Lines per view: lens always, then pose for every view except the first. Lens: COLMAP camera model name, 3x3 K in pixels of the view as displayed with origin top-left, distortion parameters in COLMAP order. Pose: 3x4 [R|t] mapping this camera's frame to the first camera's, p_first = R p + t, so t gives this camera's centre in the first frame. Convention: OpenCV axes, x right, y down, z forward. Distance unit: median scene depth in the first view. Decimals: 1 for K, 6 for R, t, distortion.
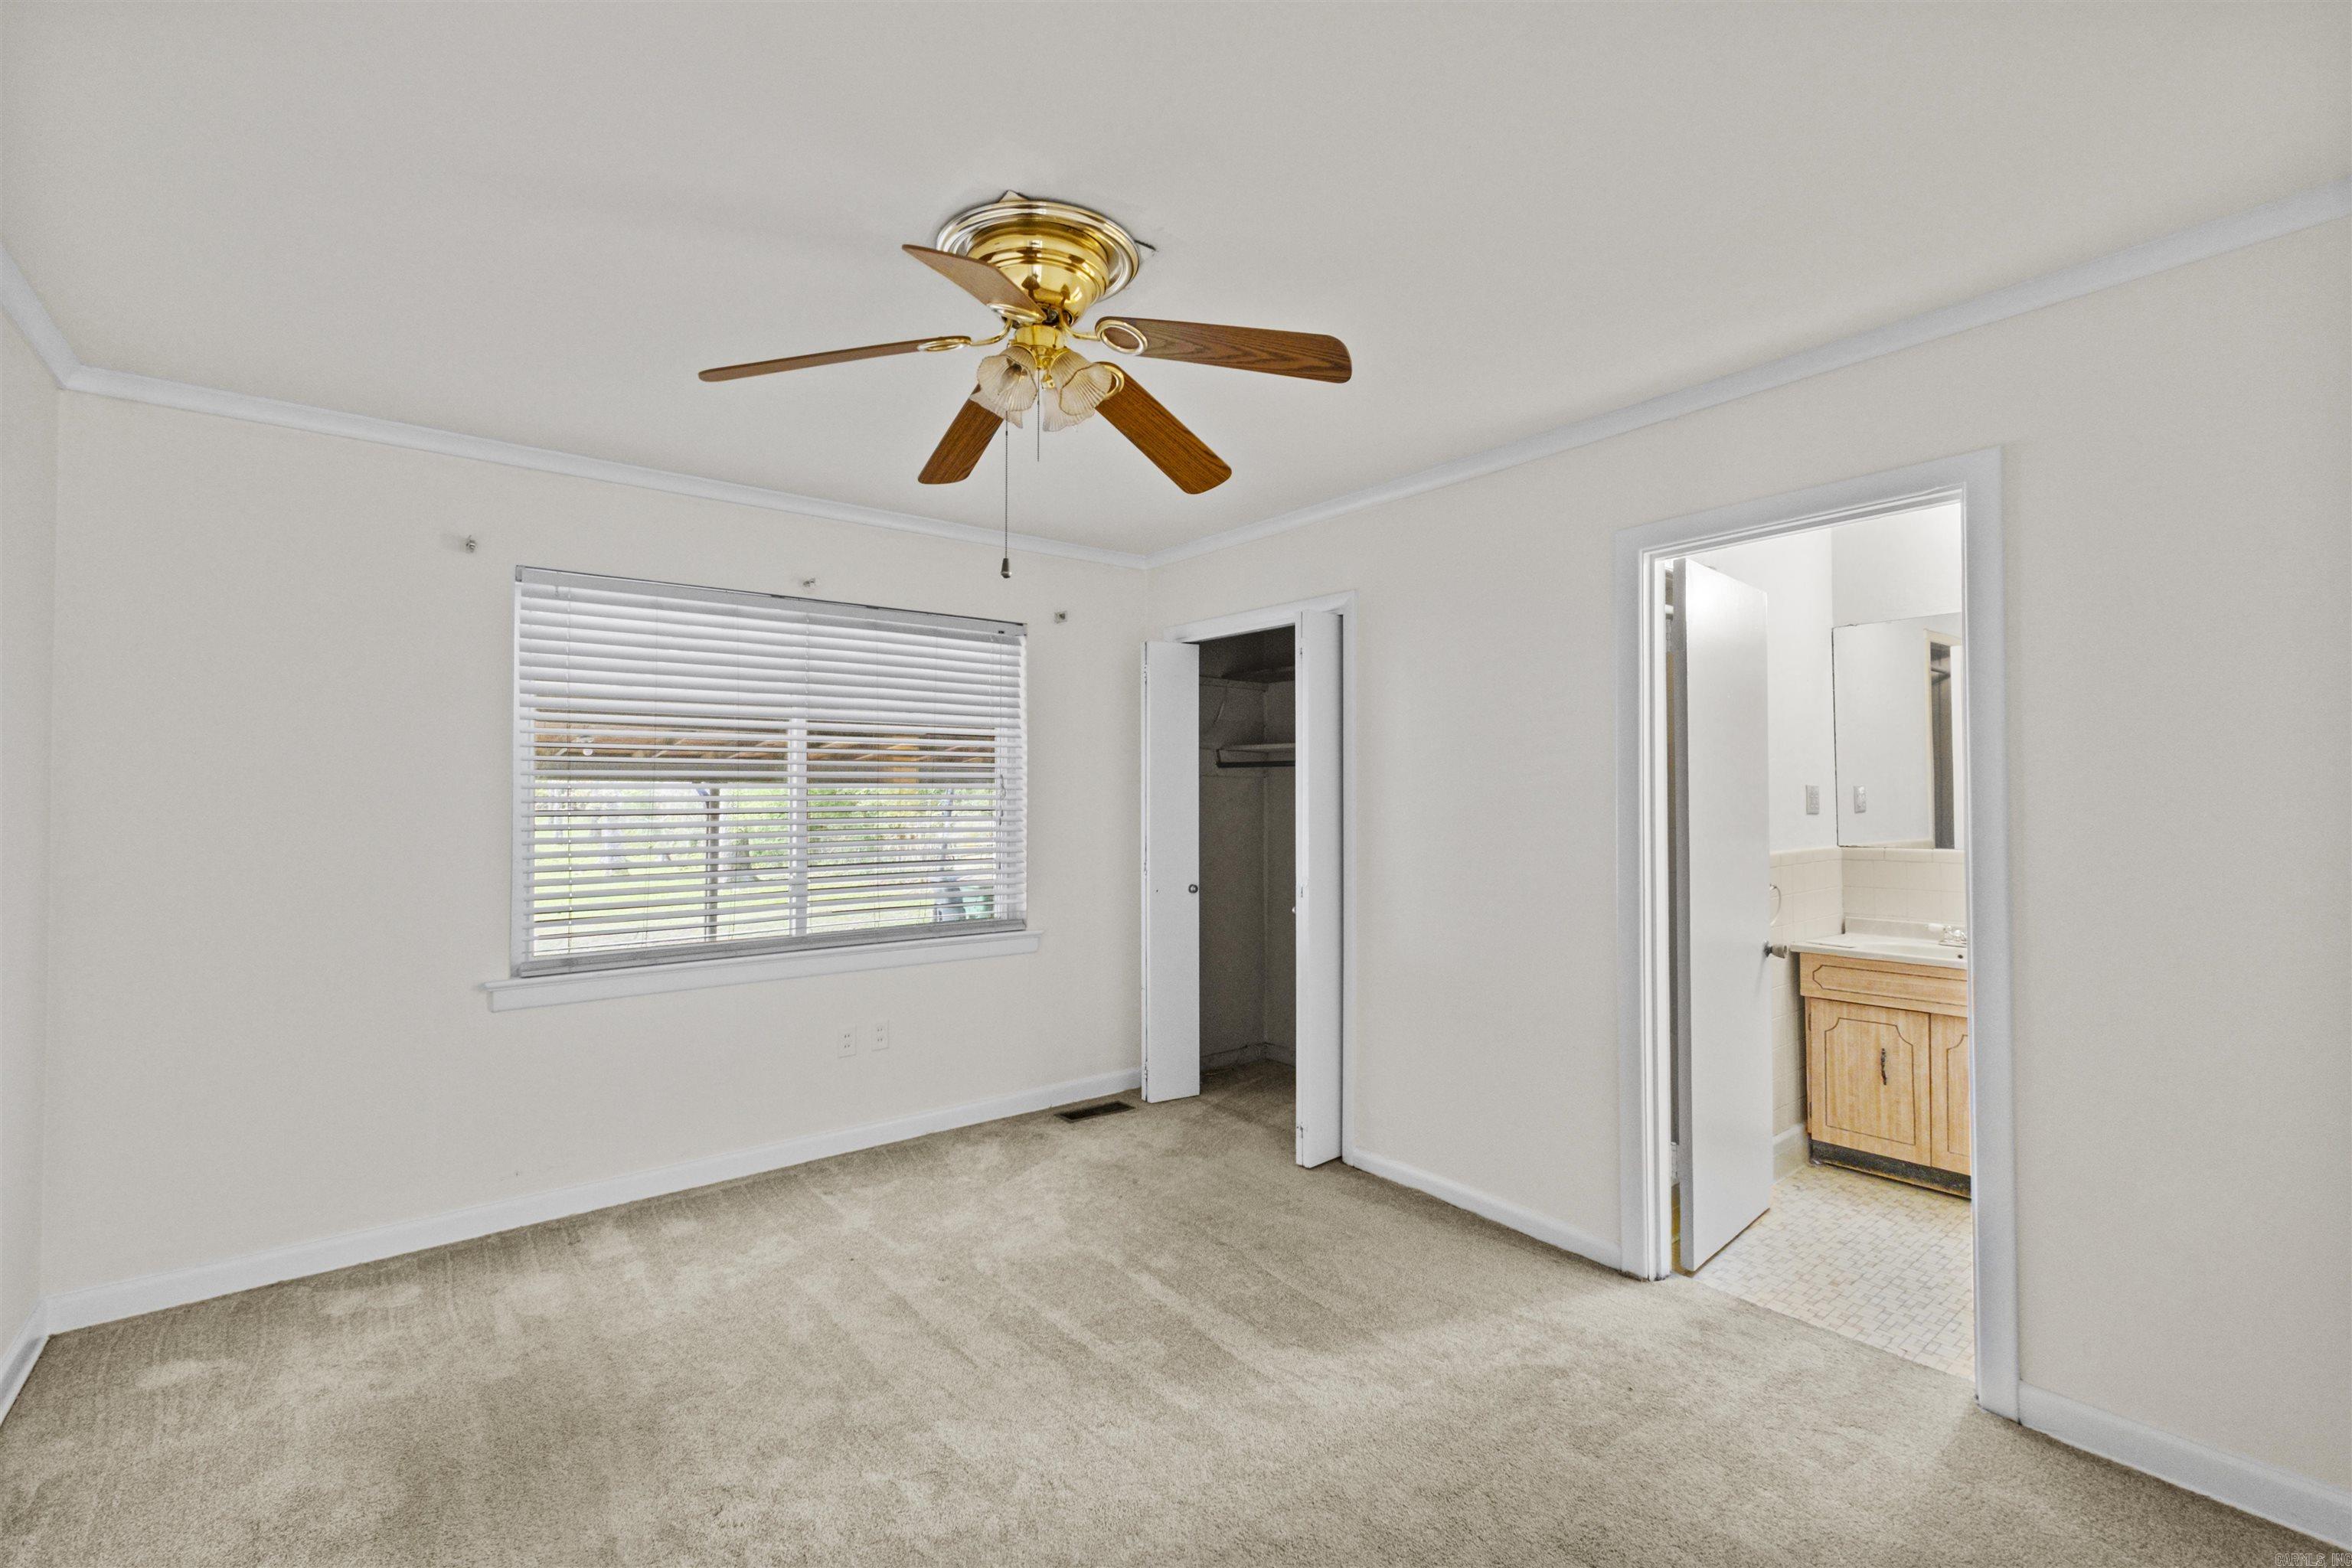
lens RADIAL K [[1020.4, 0, 1153.8], [0, 1020.4, 786.2], [0, 0, 1]] dist [-0.005357, 0.000482]
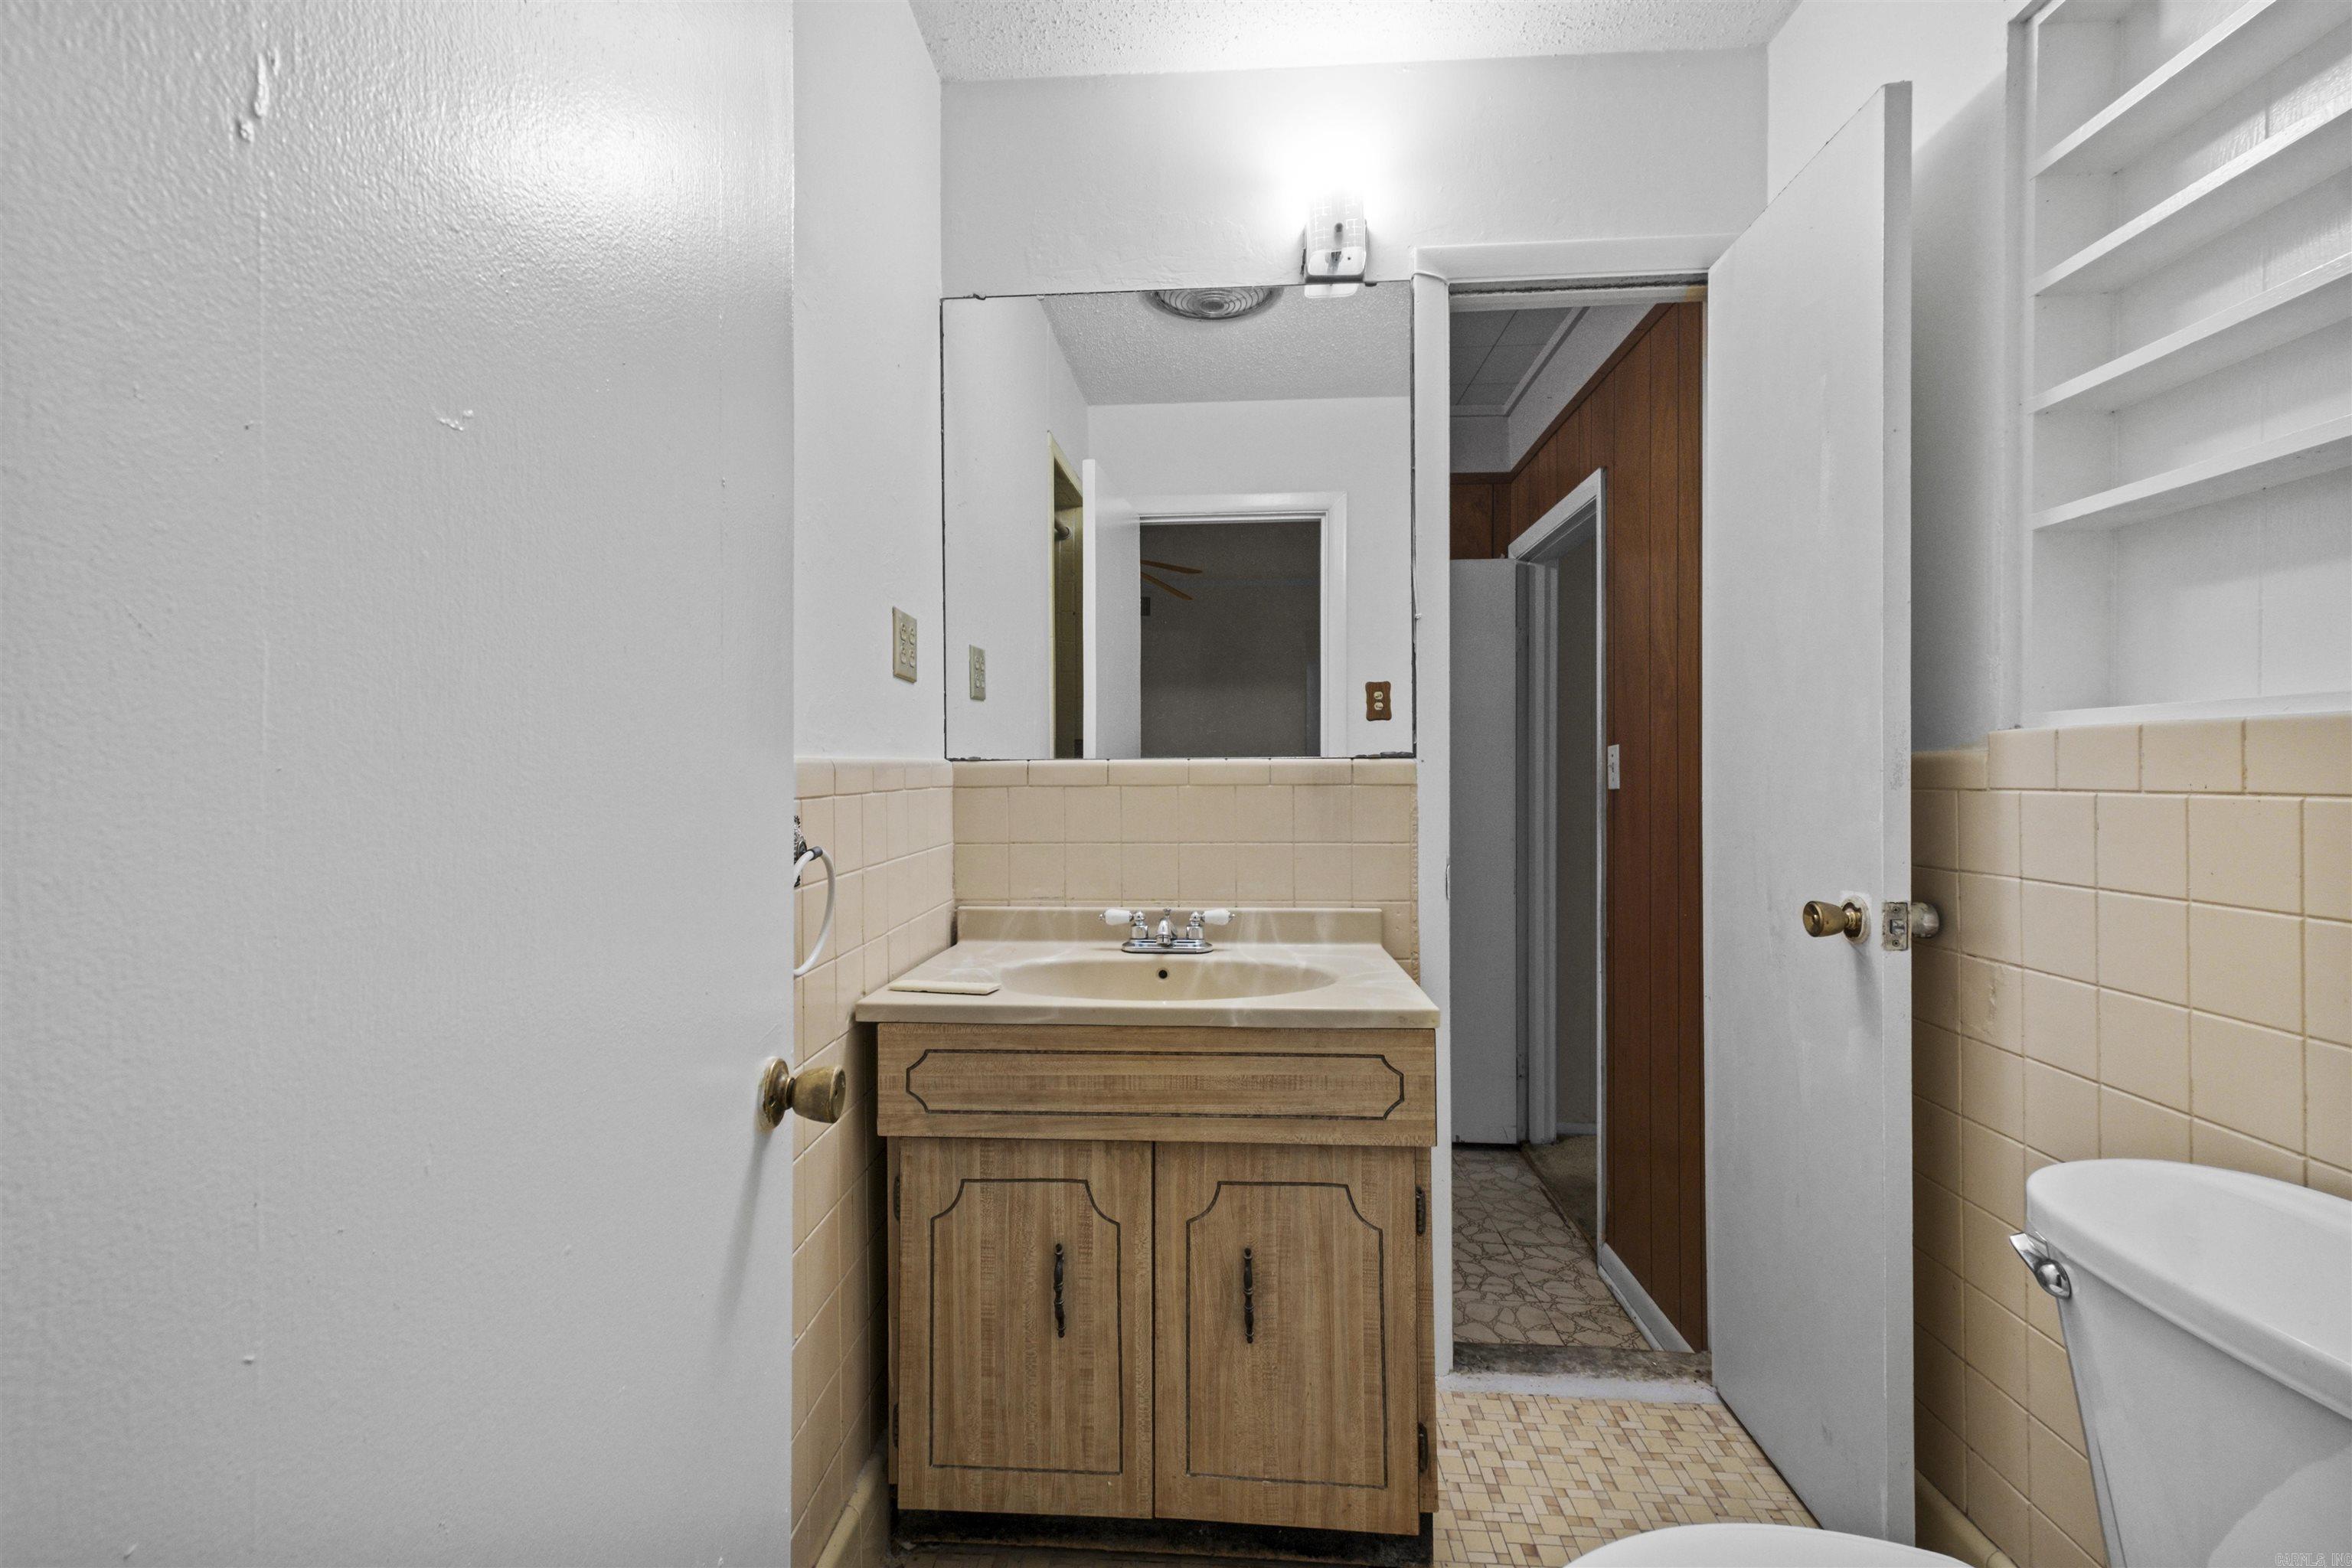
lens RADIAL K [[1020.4, 0, 1162.0], [0, 1020.4, 776.9], [0, 0, 1]] dist [-0.005357, 0.000482]
pose [[0.658963, 0.003424, 0.752167, 0.434653], [-0.020009, 0.999716, 0.012978, 0.067804], [-0.751909, -0.023603, 0.658844, 0.697296]]
